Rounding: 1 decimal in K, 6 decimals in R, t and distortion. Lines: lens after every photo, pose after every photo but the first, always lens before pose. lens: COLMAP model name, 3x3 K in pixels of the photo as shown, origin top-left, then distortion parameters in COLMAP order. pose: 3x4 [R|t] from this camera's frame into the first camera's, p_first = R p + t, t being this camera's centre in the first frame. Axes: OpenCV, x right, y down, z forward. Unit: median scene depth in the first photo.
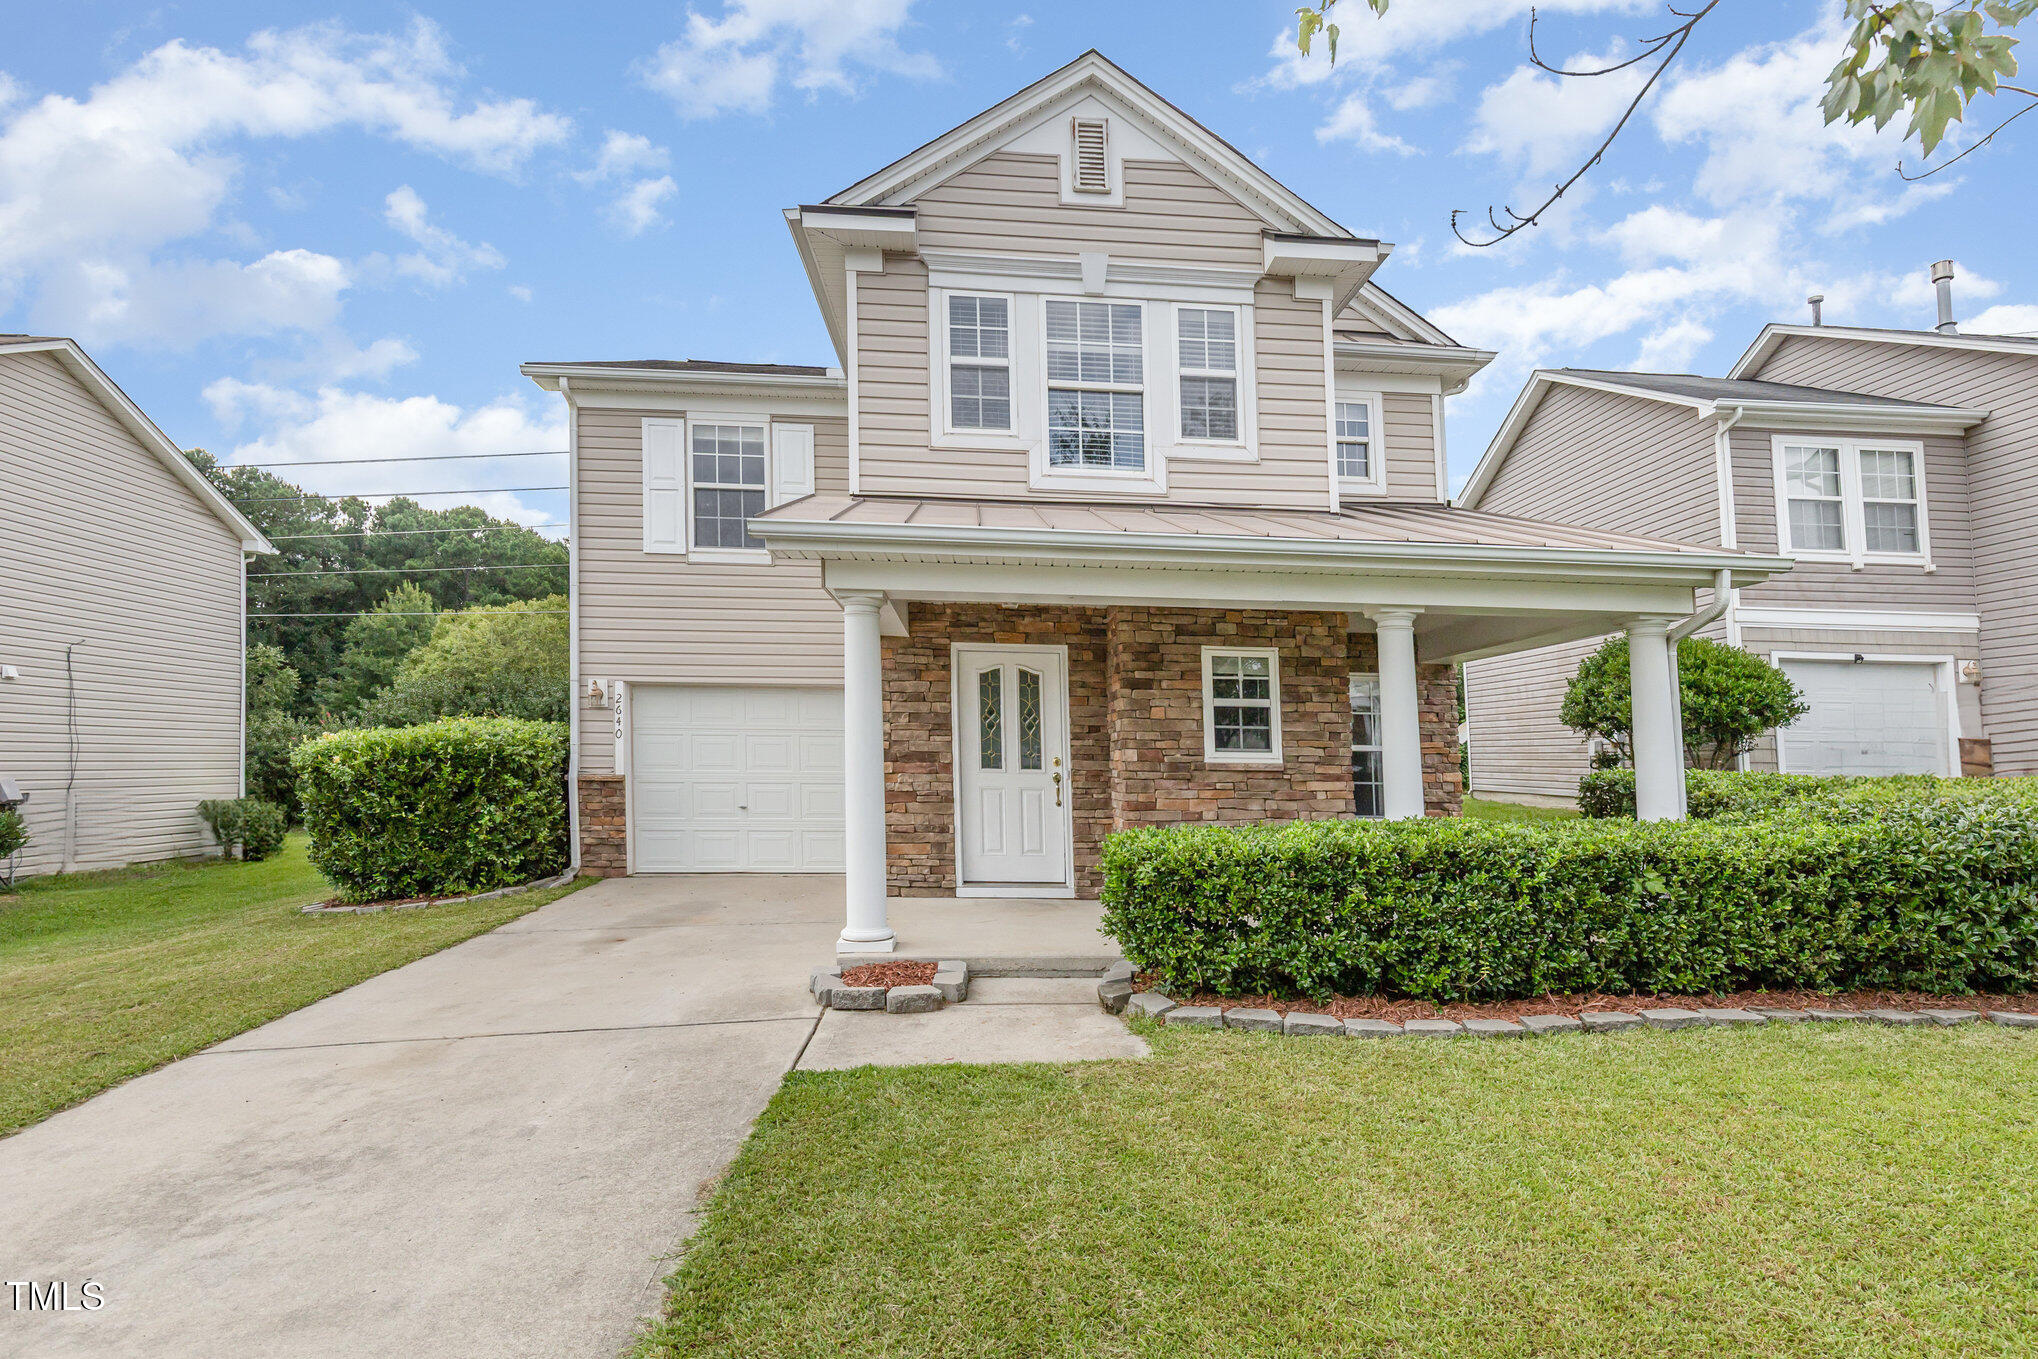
lens RADIAL K [[977.3, 0, 1002.0], [0, 977.3, 666.8], [0, 0, 1]] dist [0.001064, -0.002240]
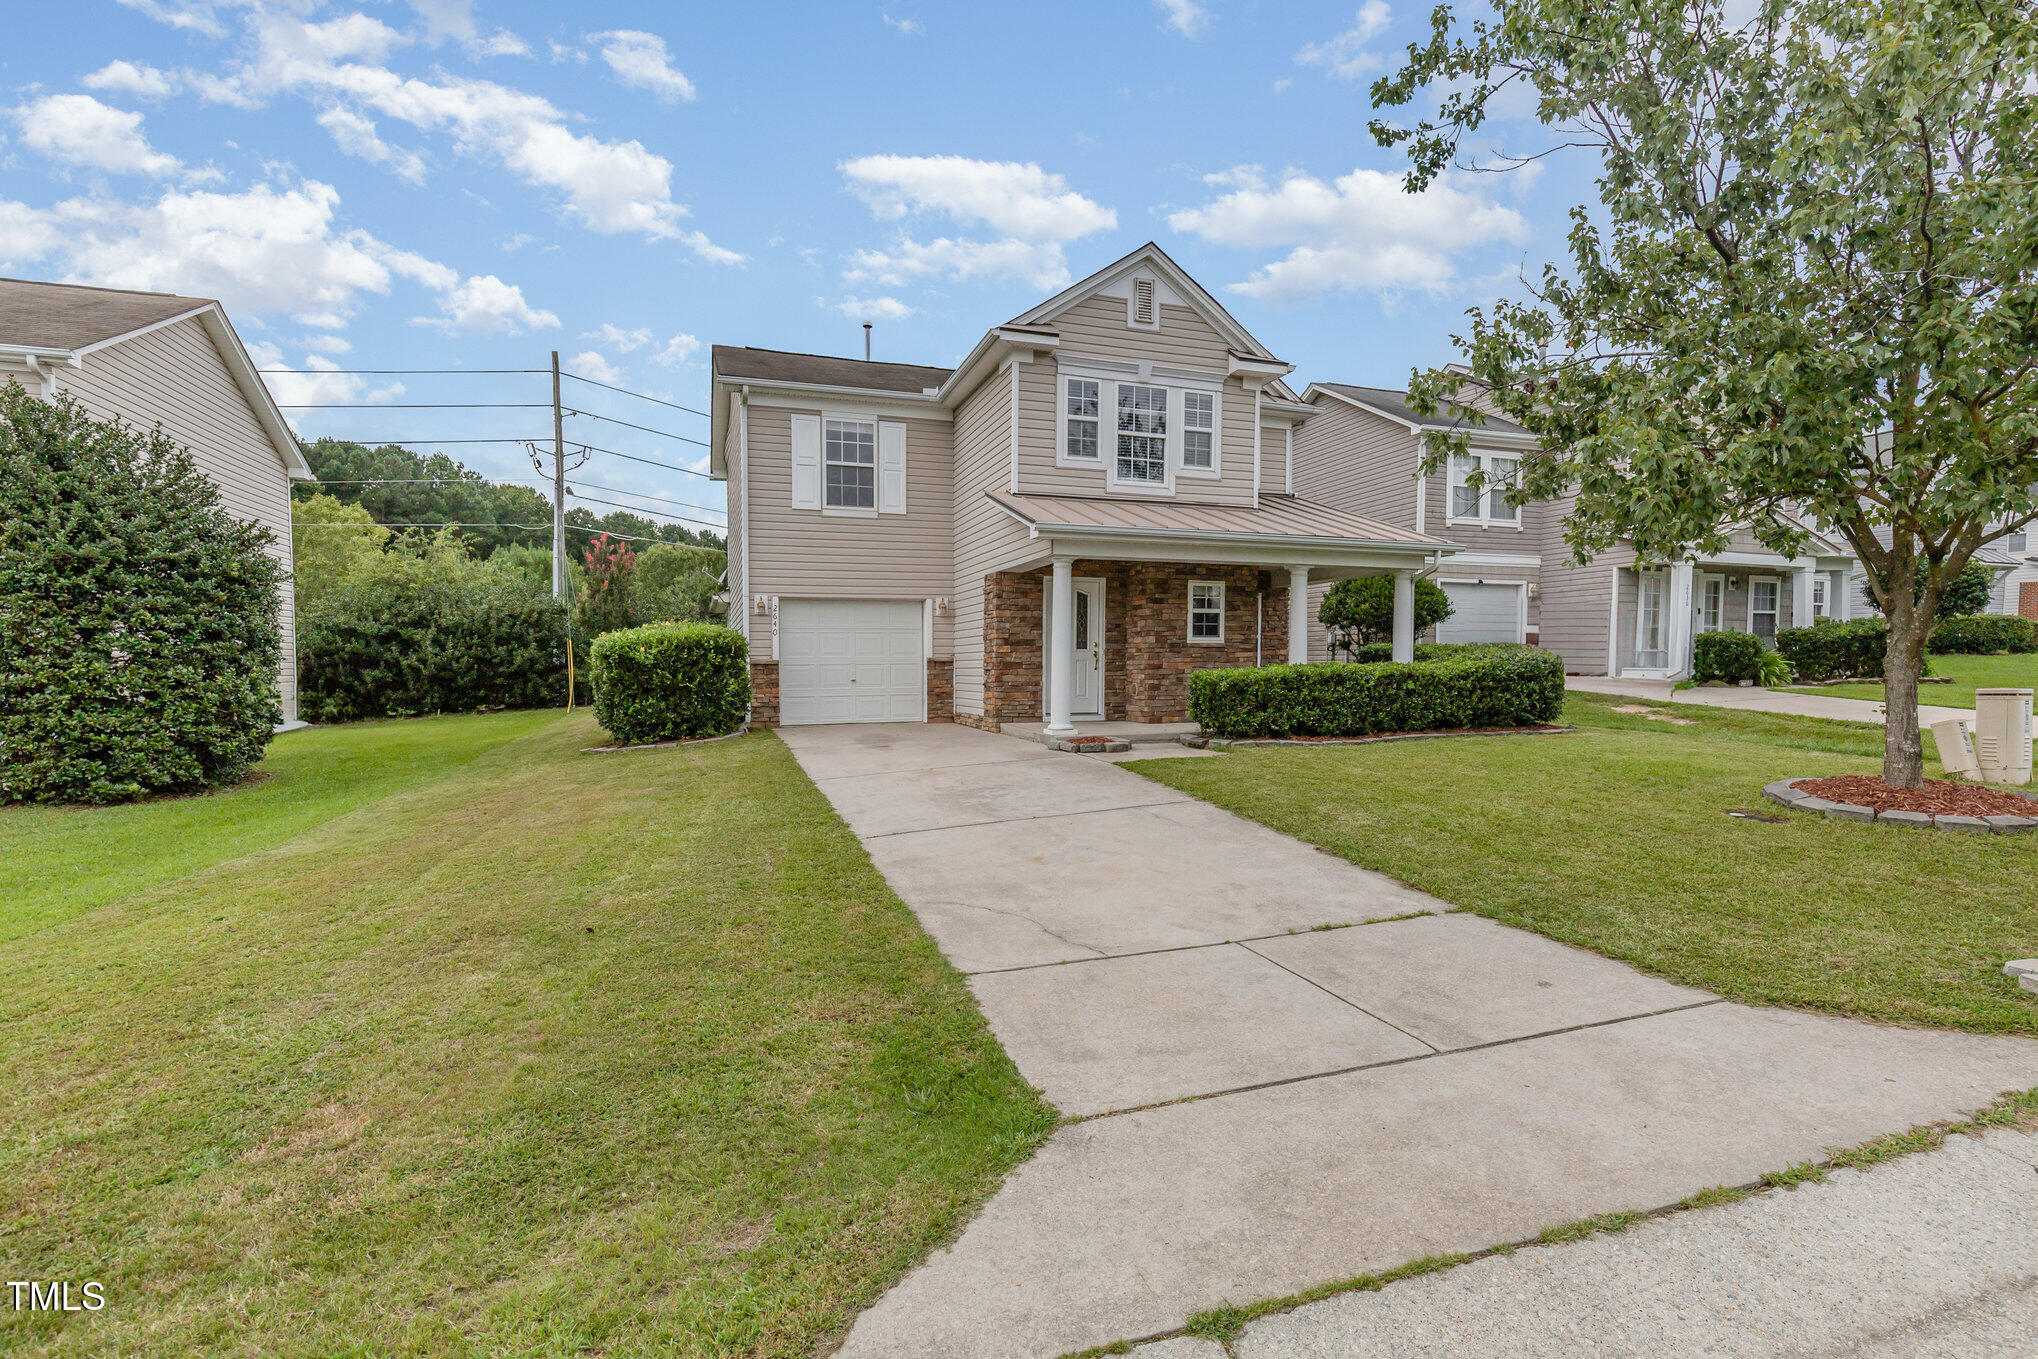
lens RADIAL K [[977.3, 0, 968.3], [0, 977.3, 713.5], [0, 0, 1]] dist [0.001064, -0.002240]
pose [[0.968716, -0.029420, 0.246420, -0.676647], [-0.006868, 0.989390, 0.145121, -0.037941], [-0.248075, -0.142273, 0.958236, -0.724289]]
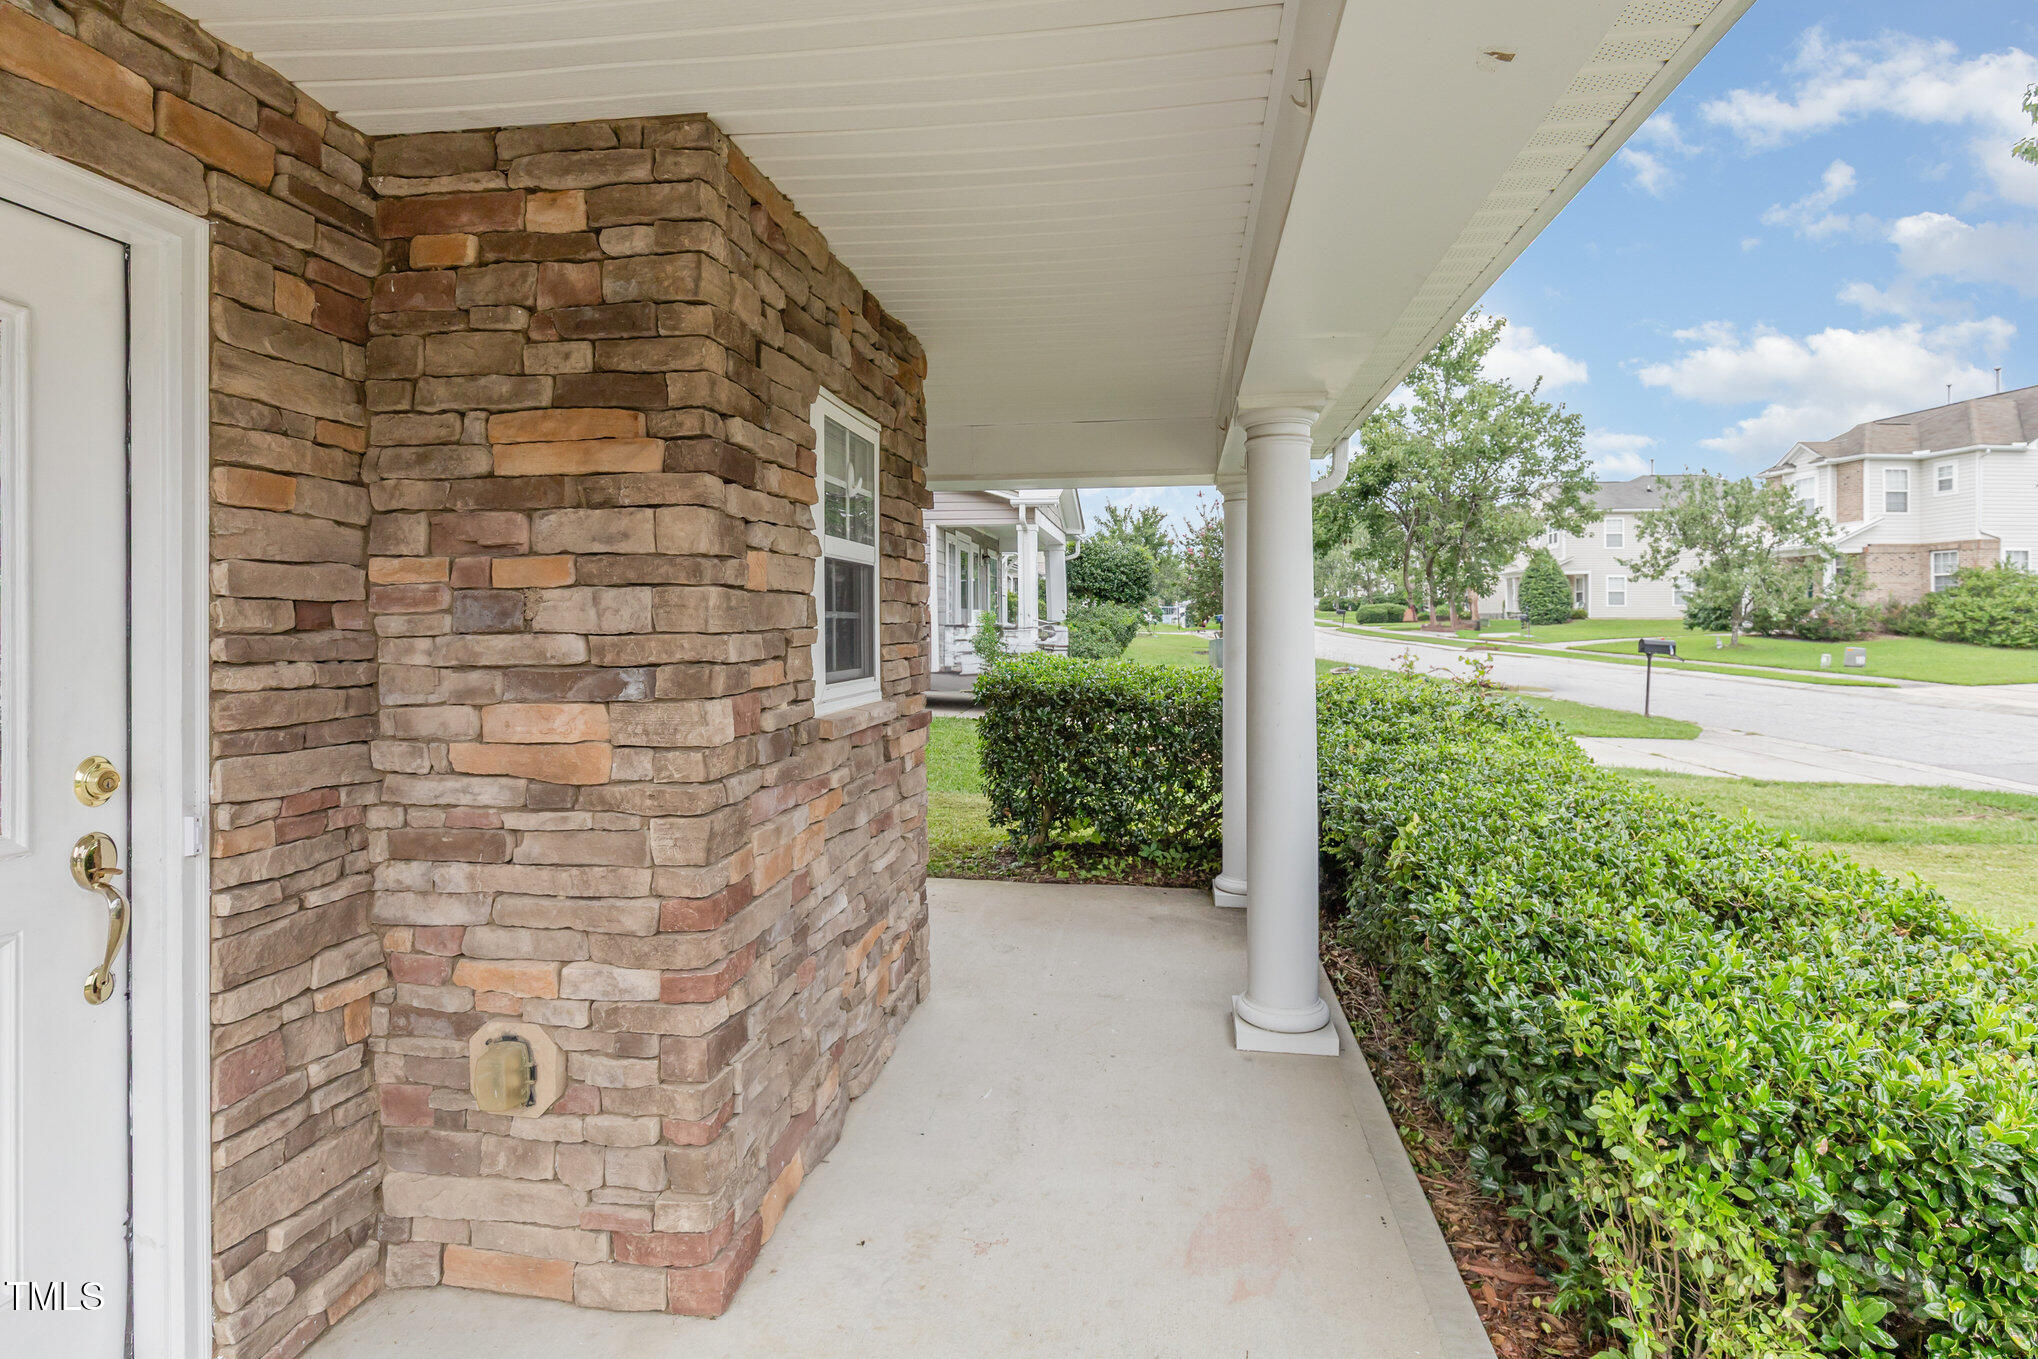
lens RADIAL K [[977.3, 0, 1079.0], [0, 977.3, 621.5], [0, 0, 1]] dist [0.001064, -0.002240]
pose [[0.151059, -0.012347, 0.988448, -0.123091], [-0.088418, 0.995745, 0.025950, 0.047148], [-0.984563, -0.091316, 0.149325, 0.871574]]
